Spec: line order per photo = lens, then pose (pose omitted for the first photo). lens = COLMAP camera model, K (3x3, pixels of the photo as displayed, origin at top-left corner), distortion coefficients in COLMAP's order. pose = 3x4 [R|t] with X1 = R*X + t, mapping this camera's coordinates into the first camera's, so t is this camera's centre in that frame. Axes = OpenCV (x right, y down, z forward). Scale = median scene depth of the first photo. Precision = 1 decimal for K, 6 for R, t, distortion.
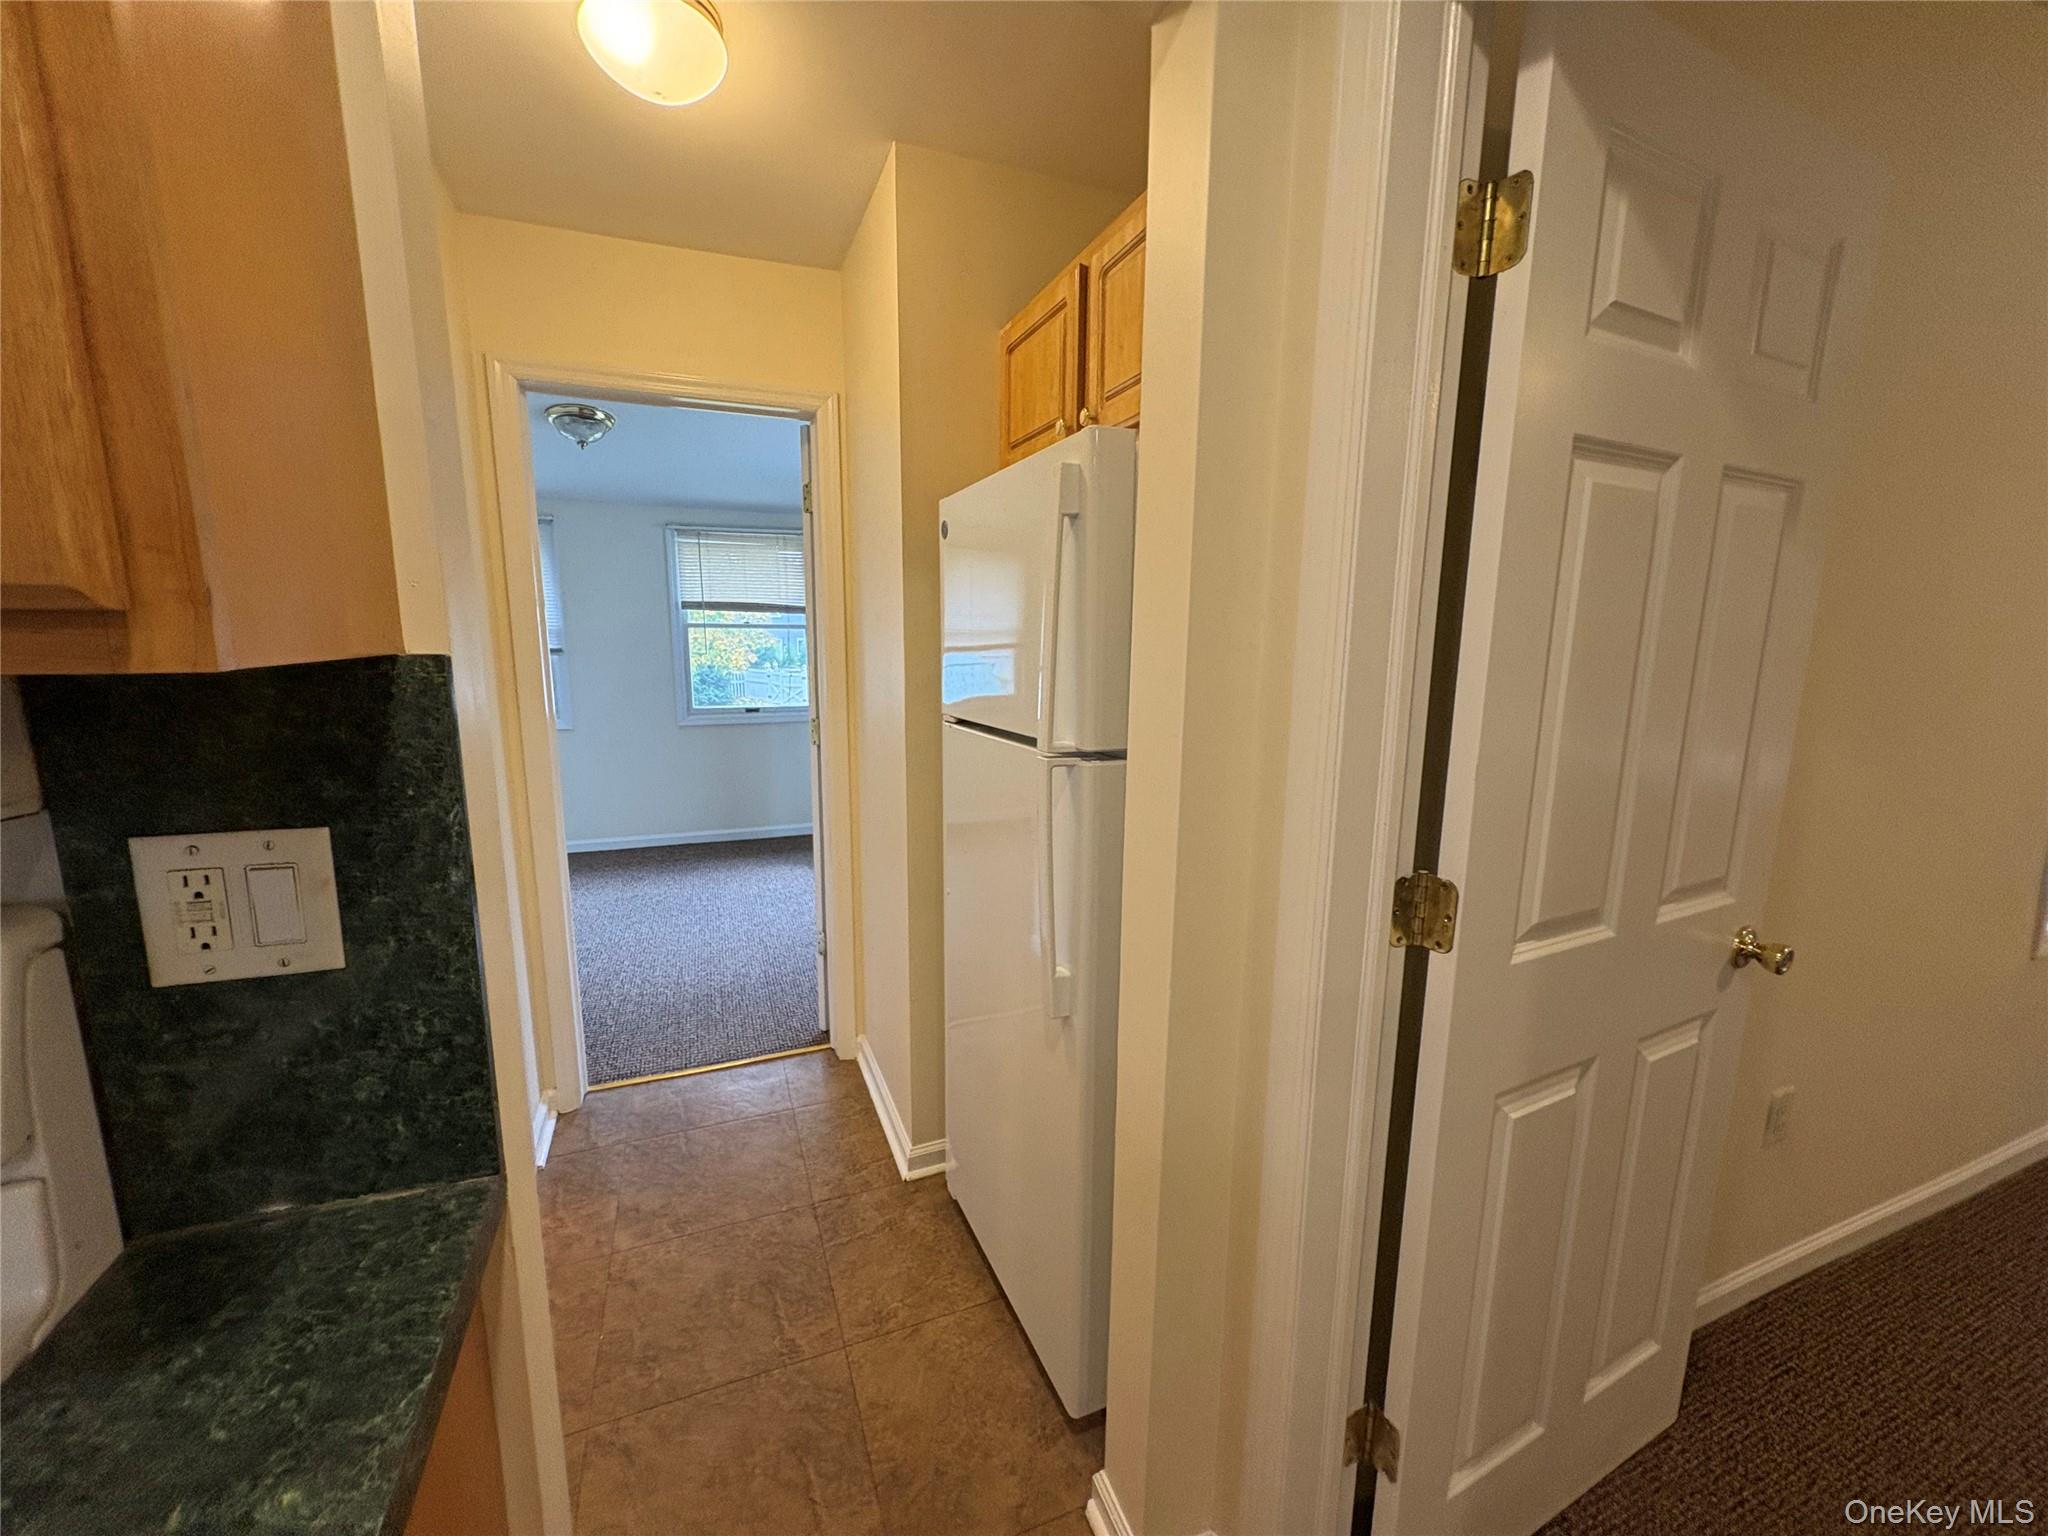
lens RADIAL K [[817.3, 0, 1021.3], [0, 817.3, 766.8], [0, 0, 1]] dist [0.001929, 0.000760]
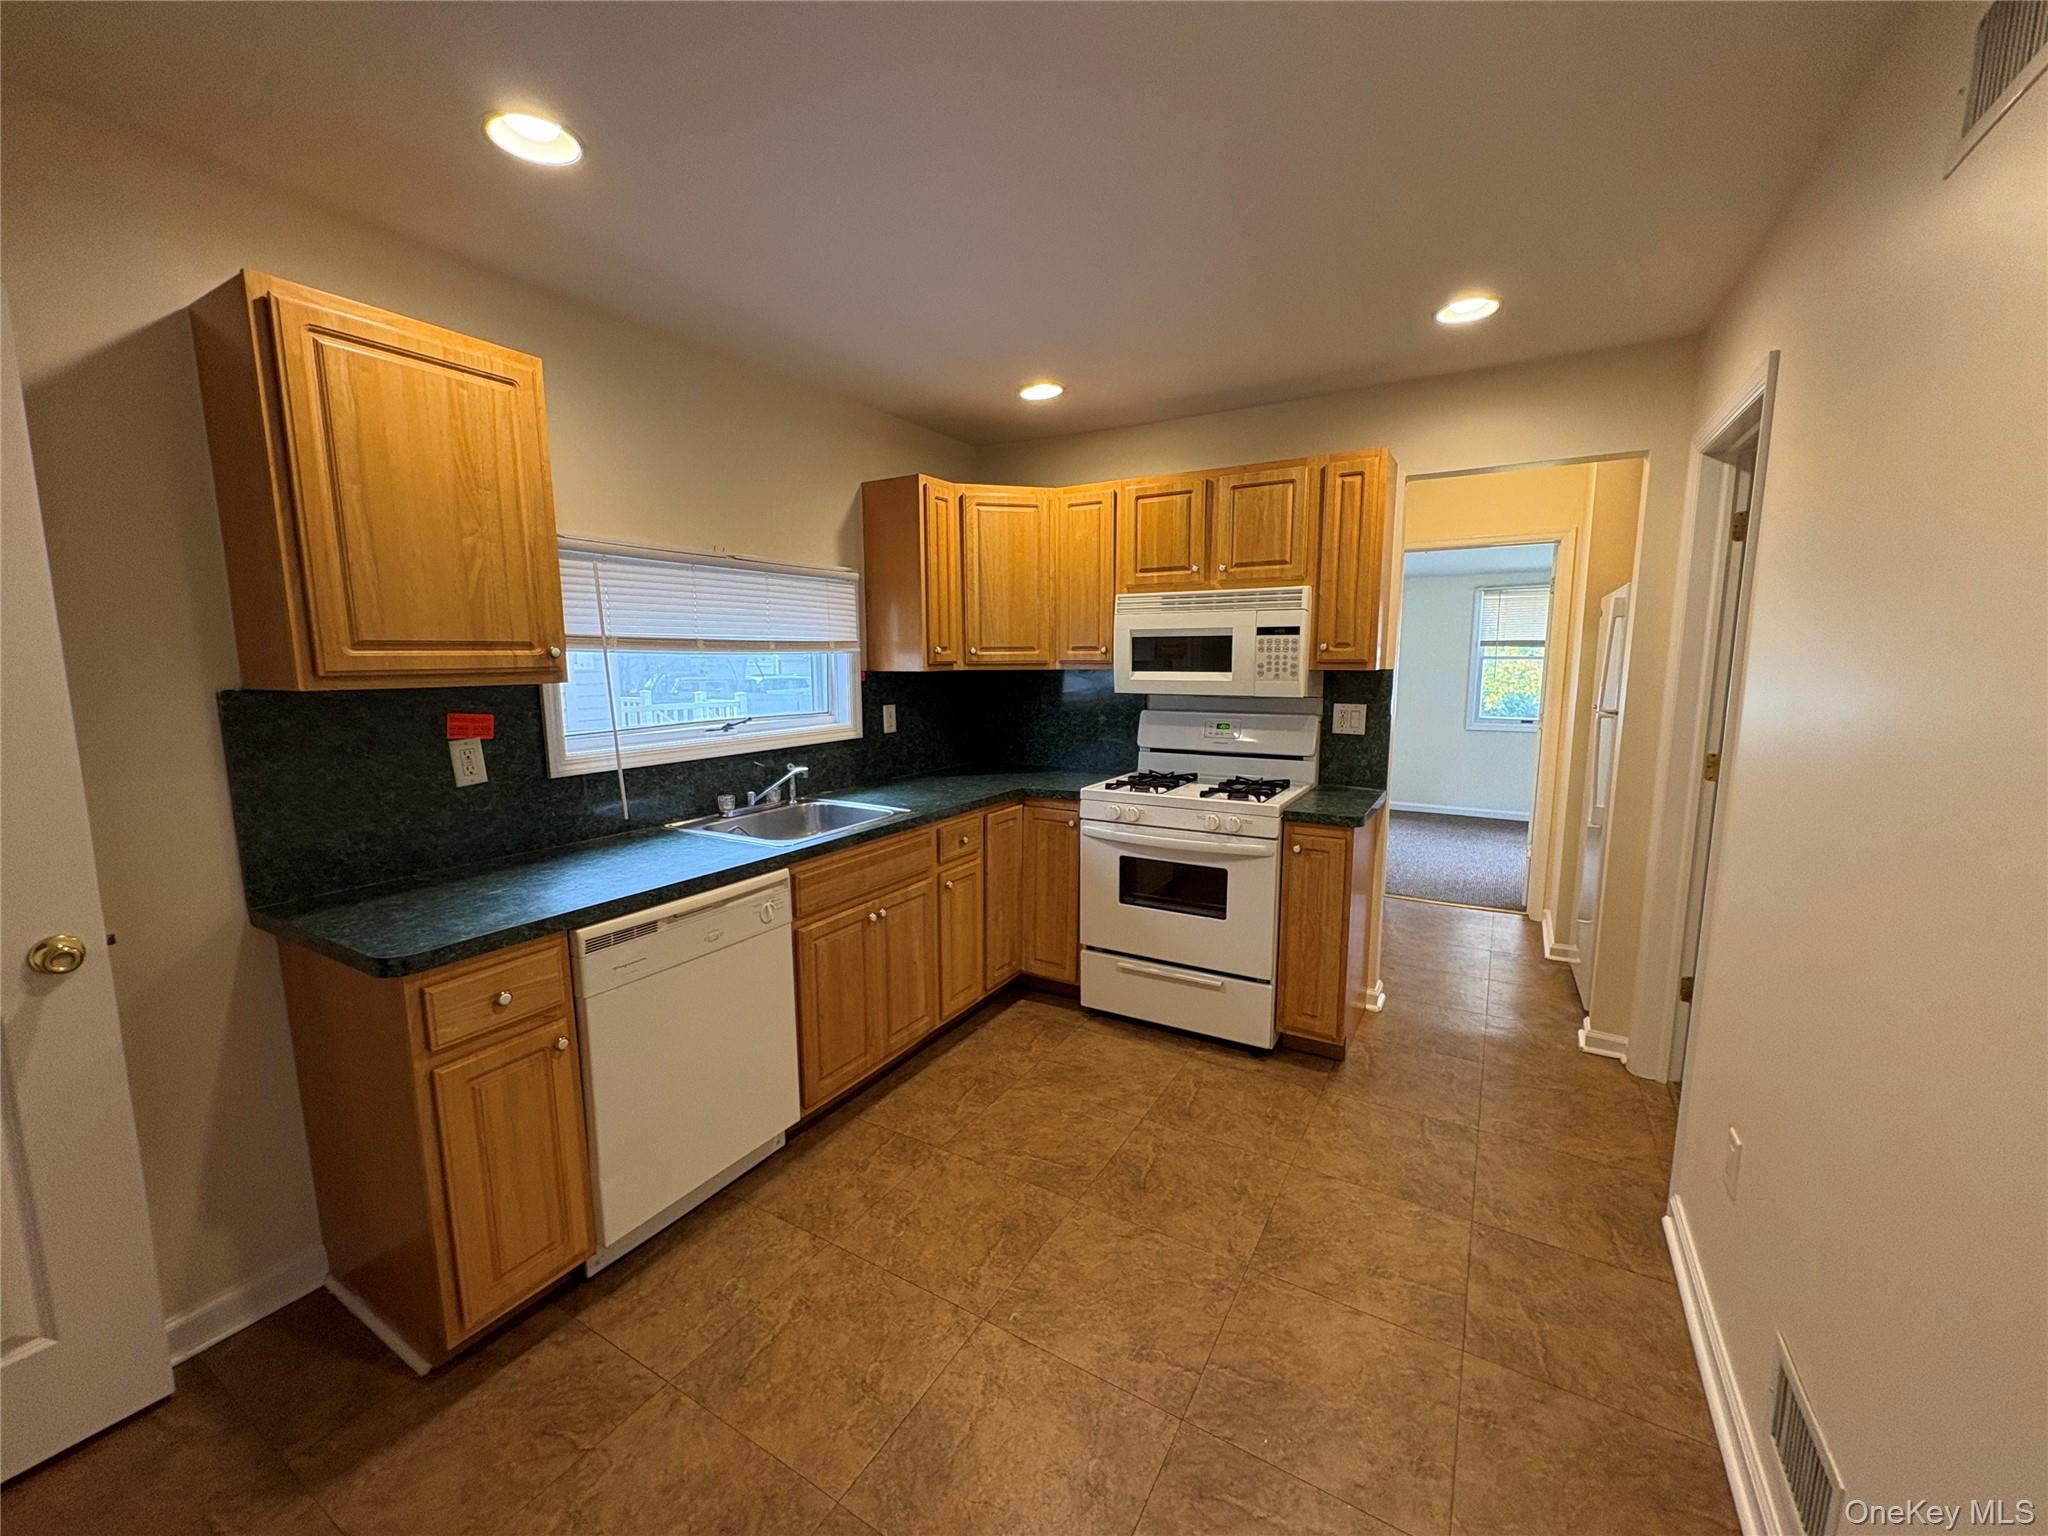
lens RADIAL K [[817.3, 0, 1021.3], [0, 817.3, 766.8], [0, 0, 1]] dist [0.001929, 0.000760]
pose [[0.609128, 0.098201, -0.786968, 1.657238], [-0.125605, 0.991726, 0.026531, 0.534428], [0.783062, 0.082686, 0.616423, -3.350544]]
